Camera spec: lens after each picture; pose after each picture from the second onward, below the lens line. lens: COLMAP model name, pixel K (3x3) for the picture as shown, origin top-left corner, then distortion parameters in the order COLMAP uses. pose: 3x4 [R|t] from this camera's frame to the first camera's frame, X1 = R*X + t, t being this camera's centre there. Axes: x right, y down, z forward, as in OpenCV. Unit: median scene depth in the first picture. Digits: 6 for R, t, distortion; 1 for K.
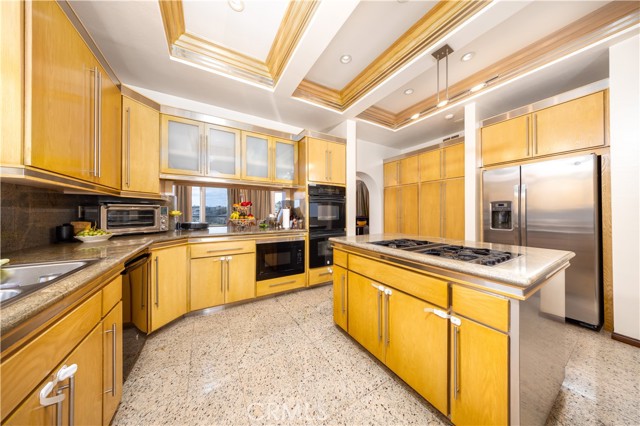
lens RADIAL K [[193.4, 0, 326.5], [0, 193.4, 210.6], [0, 0, 1]] dist [0.000838, -0.000047]
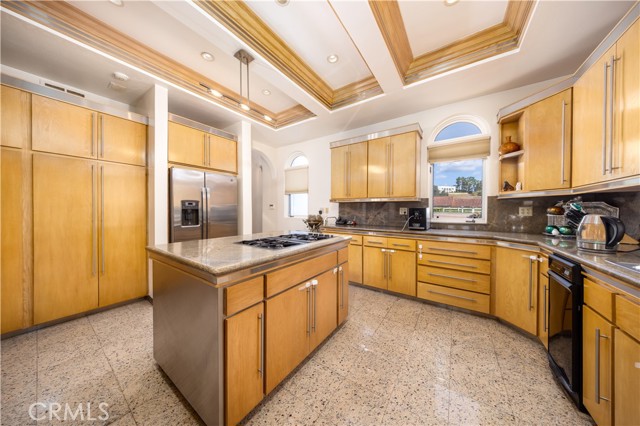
lens RADIAL K [[193.4, 0, 323.9], [0, 193.4, 210.2], [0, 0, 1]] dist [0.000838, -0.000047]
pose [[-0.393508, -0.005612, 0.919304, -0.413049], [-0.004452, 0.999981, 0.004199, 0.000348], [-0.919310, -0.002441, -0.393526, 0.792286]]
